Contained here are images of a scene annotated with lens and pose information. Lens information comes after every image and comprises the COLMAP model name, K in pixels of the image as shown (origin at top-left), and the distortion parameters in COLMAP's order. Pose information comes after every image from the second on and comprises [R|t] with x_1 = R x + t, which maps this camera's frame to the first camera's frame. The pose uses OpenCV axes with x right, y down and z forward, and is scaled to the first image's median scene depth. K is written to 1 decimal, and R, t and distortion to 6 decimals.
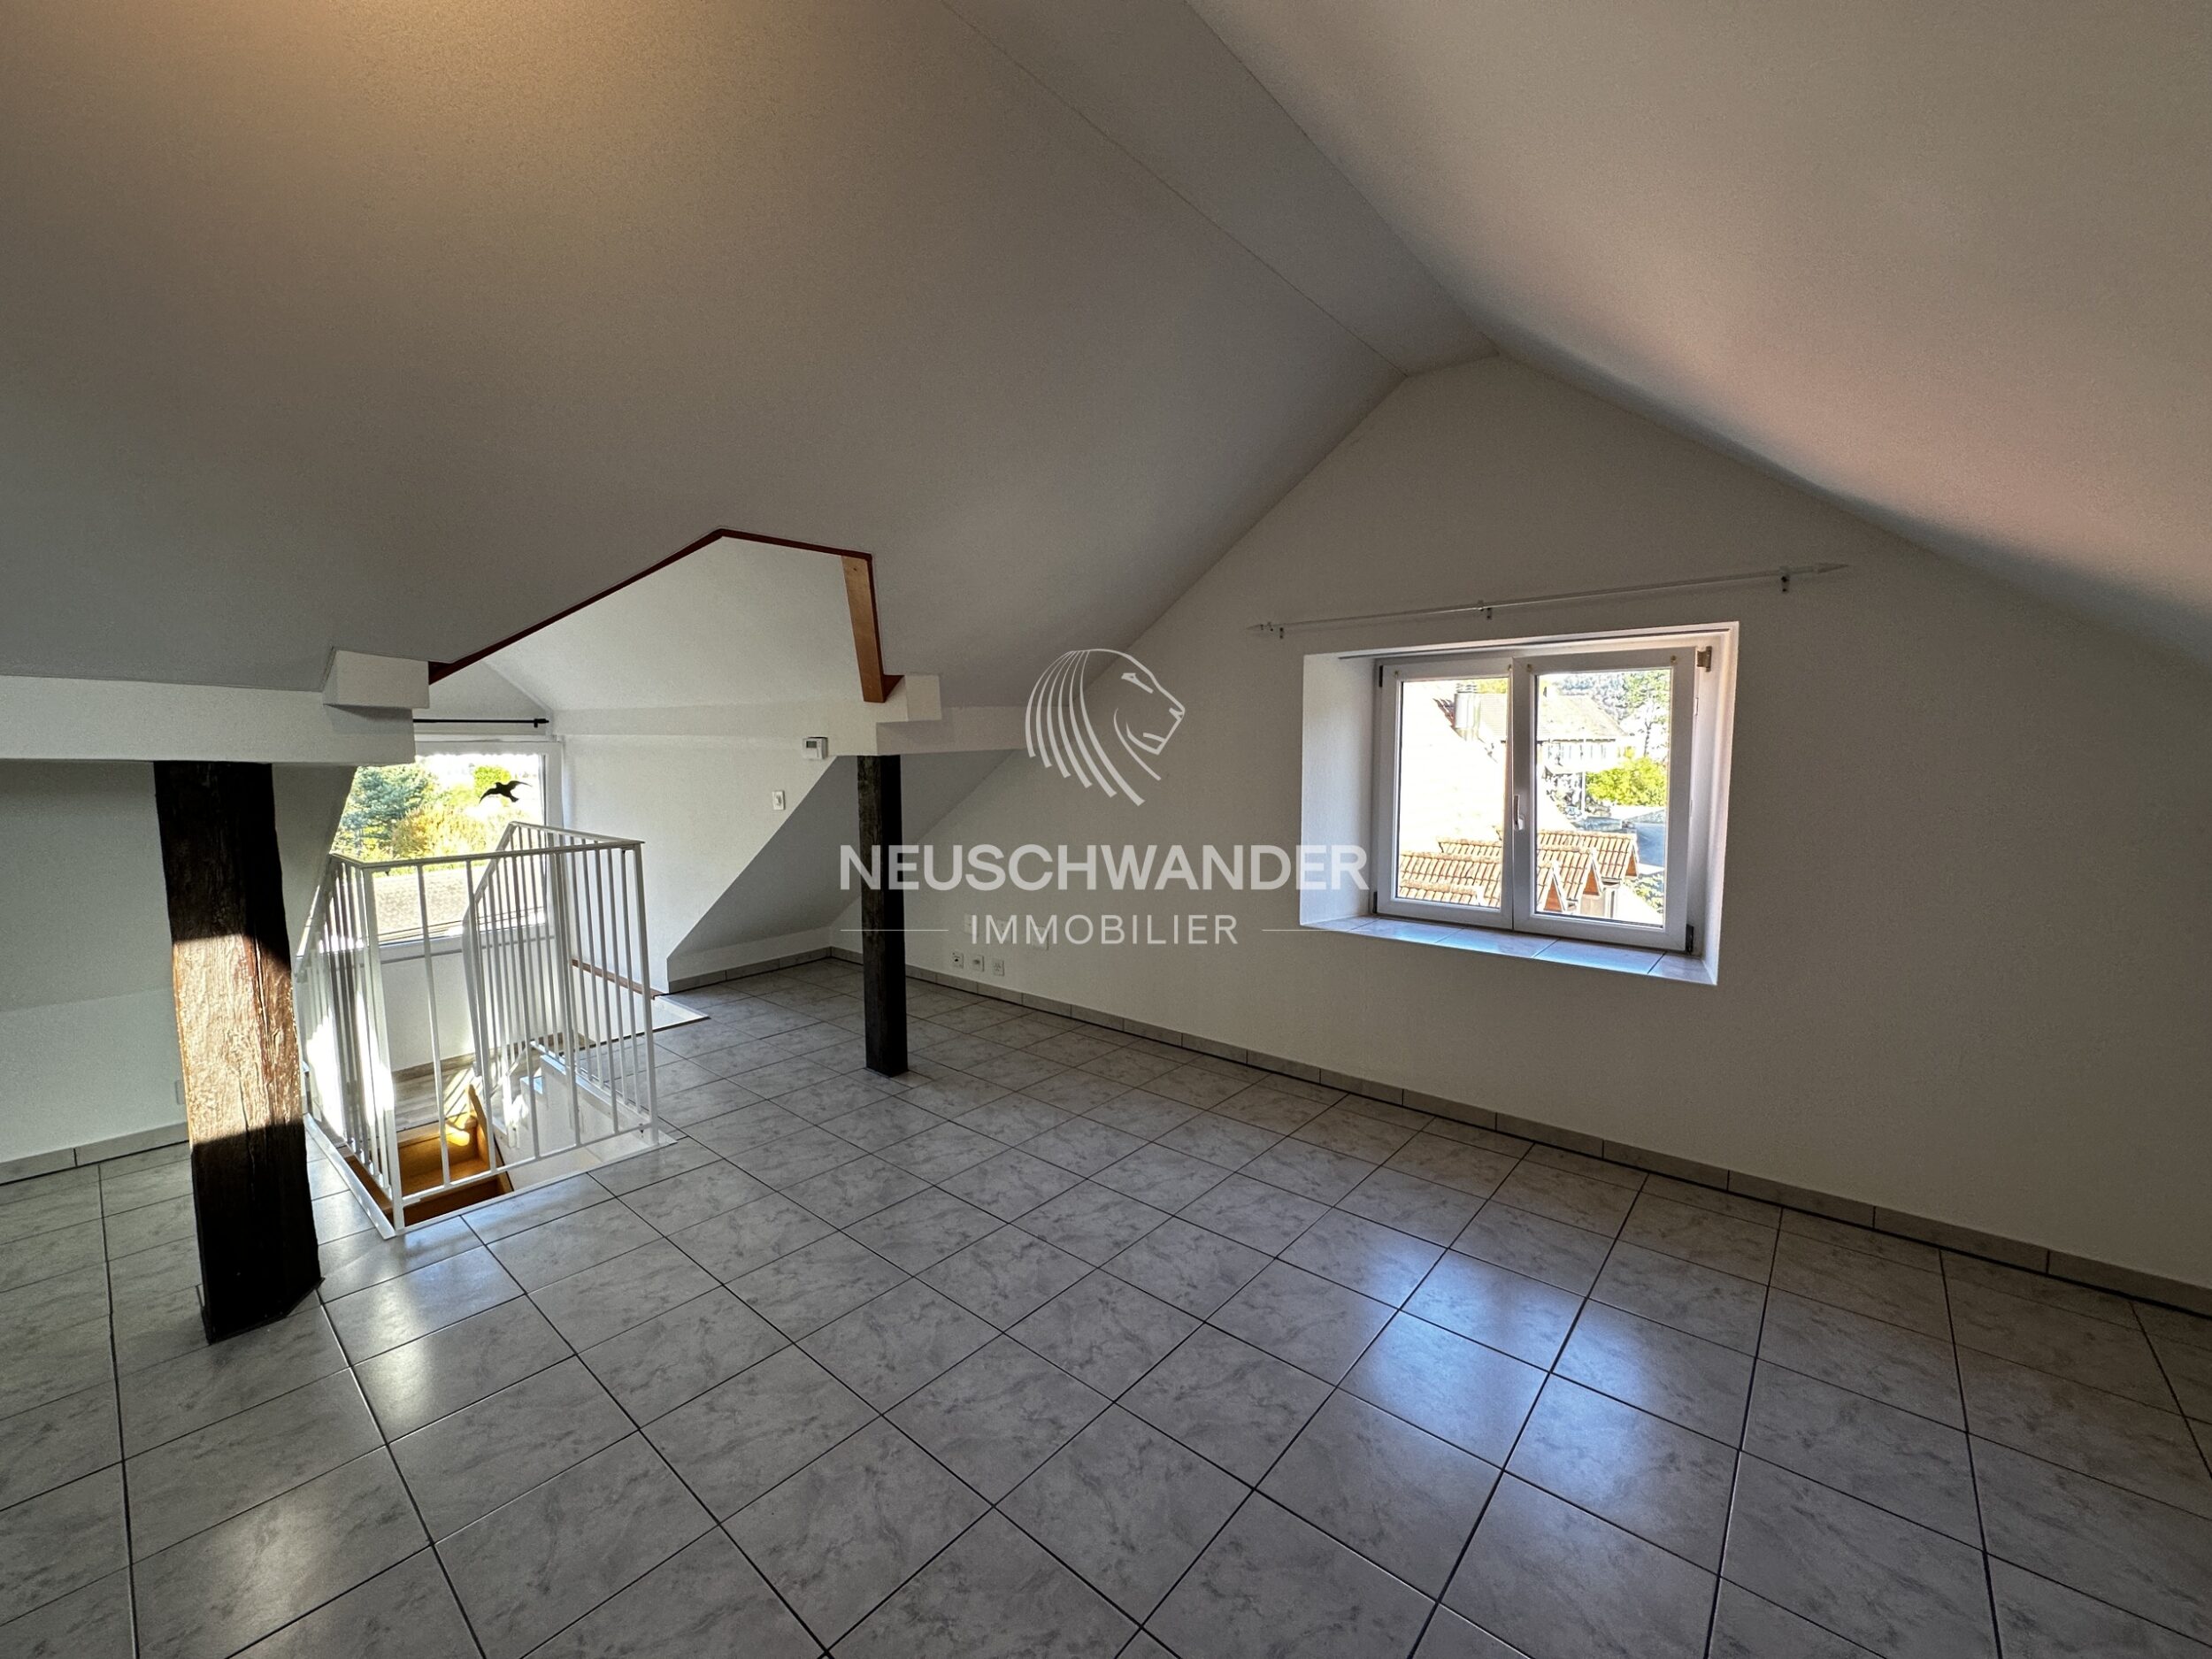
lens RADIAL K [[882.2, 0, 1107.7], [0, 882.2, 828.8], [0, 0, 1]] dist [-0.002945, 0.000512]
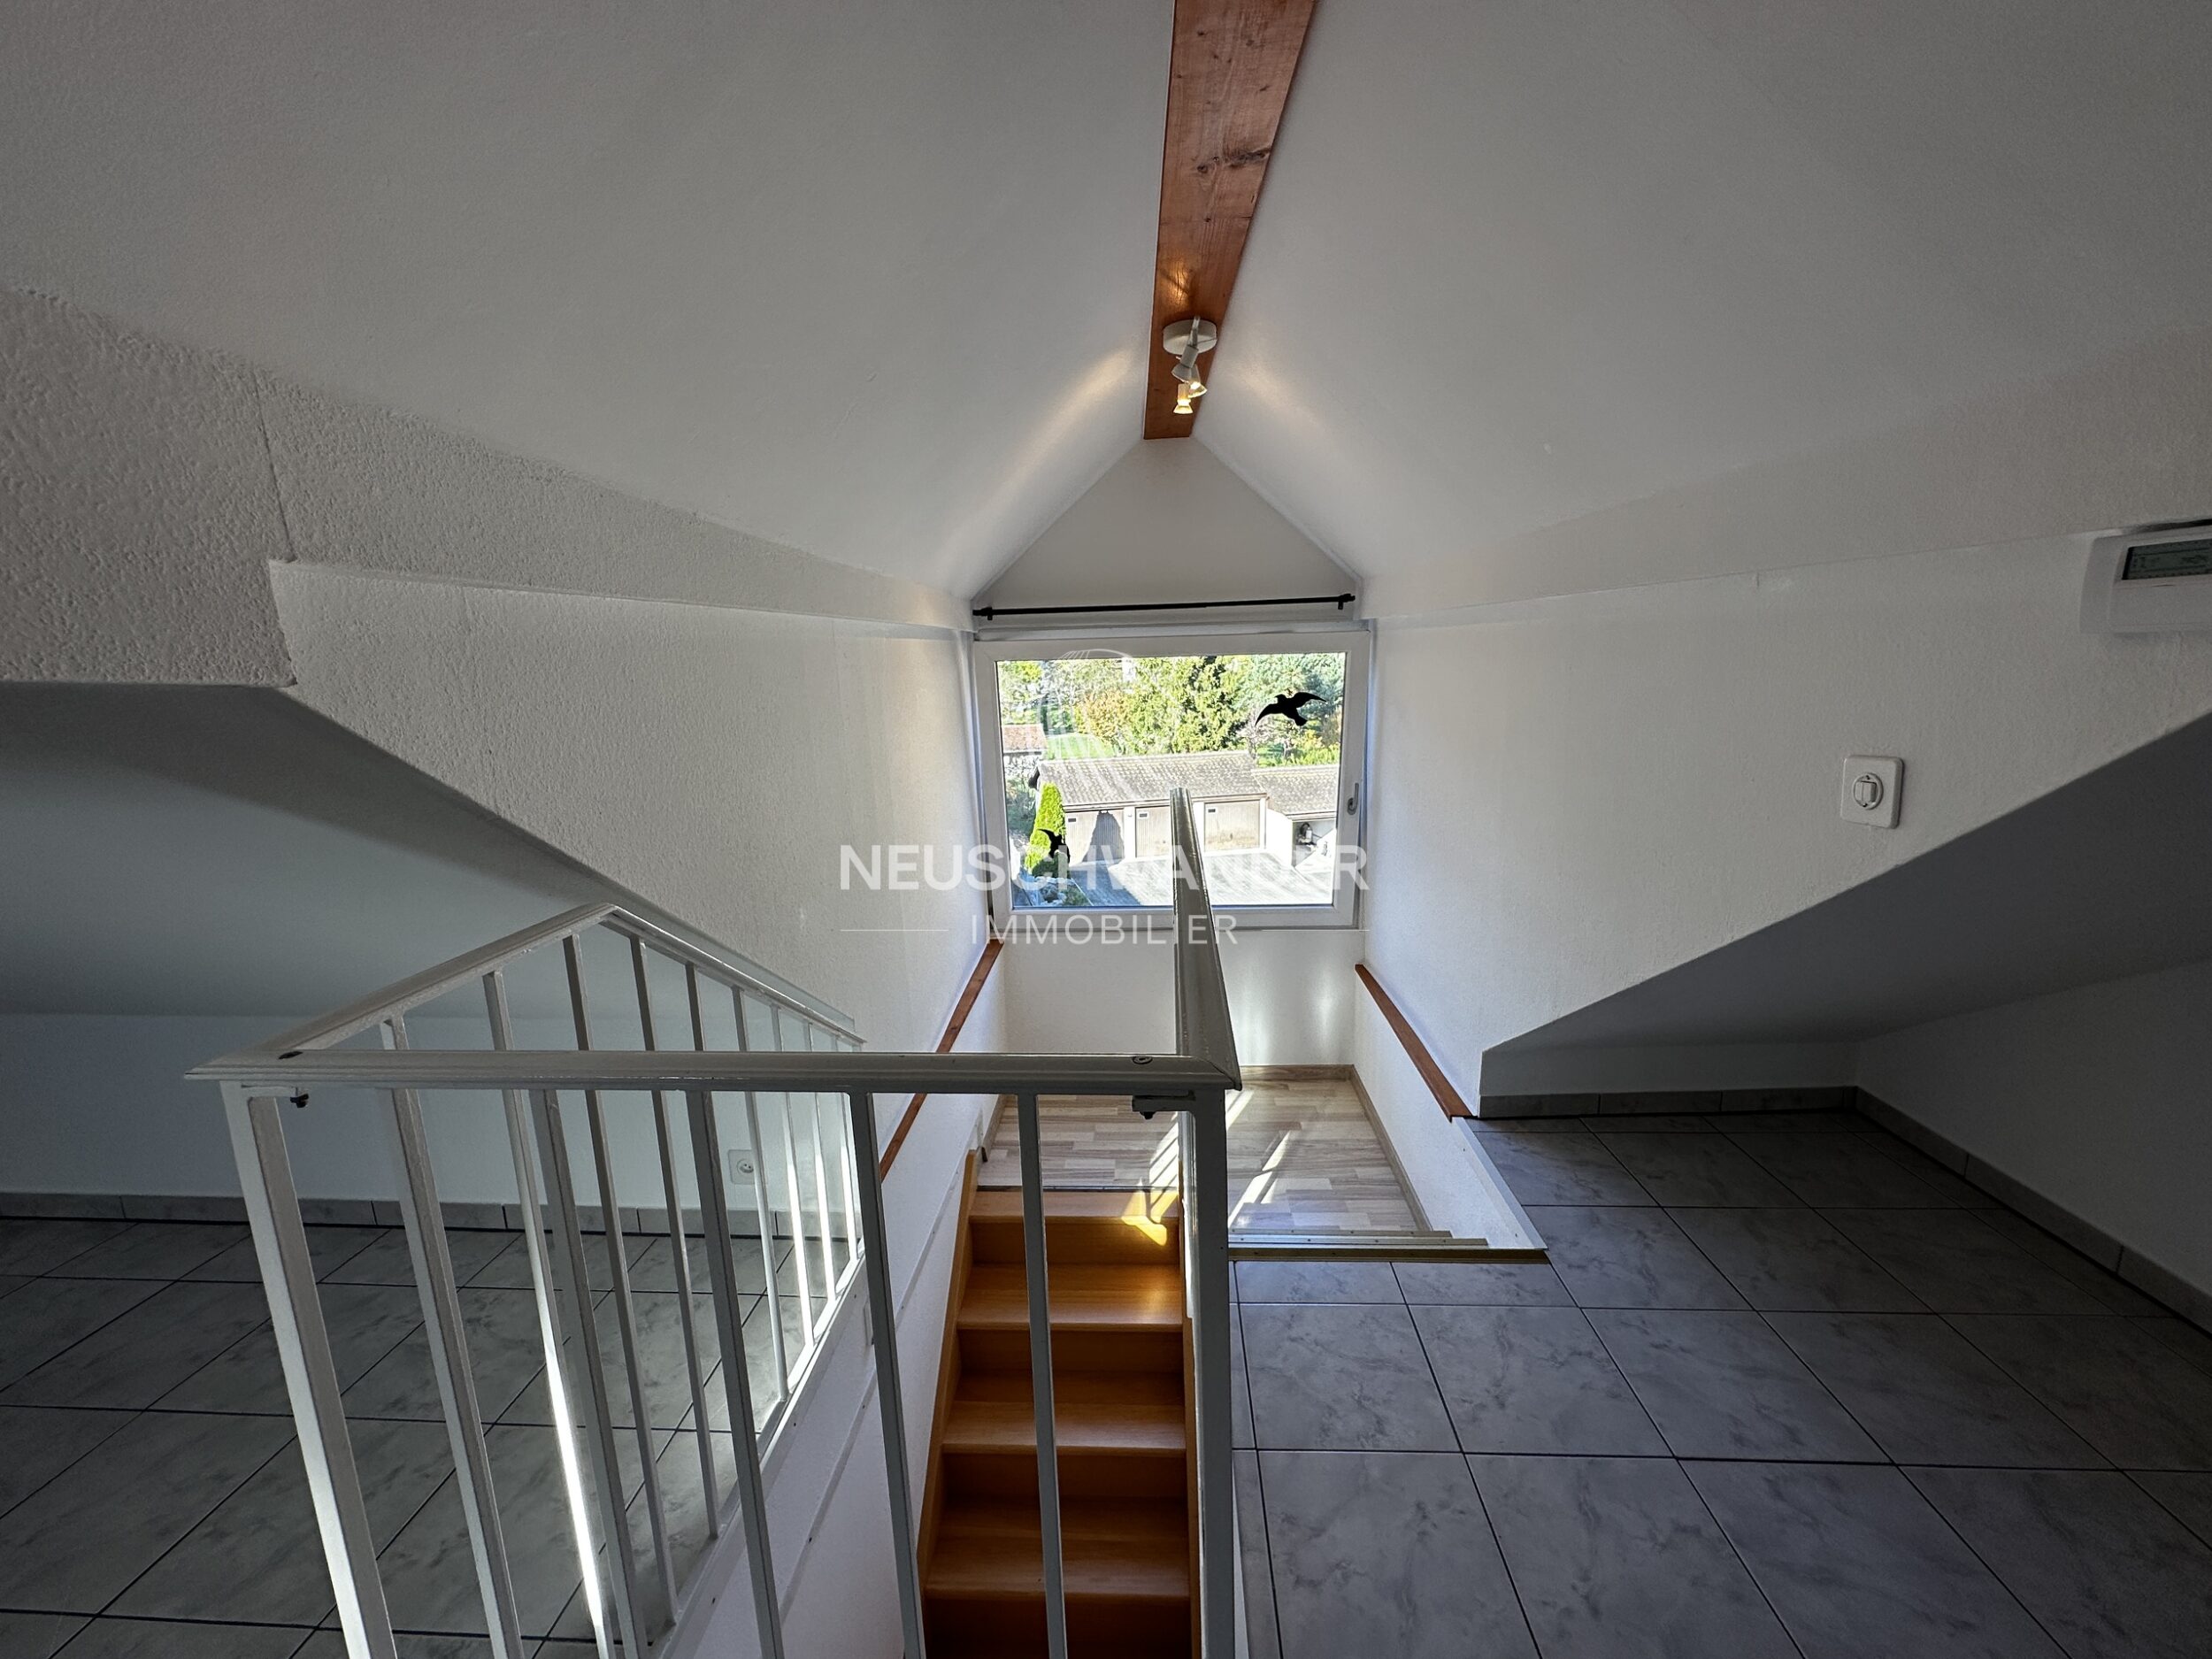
lens RADIAL K [[882.2, 0, 1107.7], [0, 882.2, 828.8], [0, 0, 1]] dist [-0.002945, 0.000512]
pose [[0.596057, 0.136831, -0.791198, -0.245365], [-0.049299, 0.989750, 0.134029, -0.038382], [0.801427, -0.040884, 0.596693, 0.530449]]
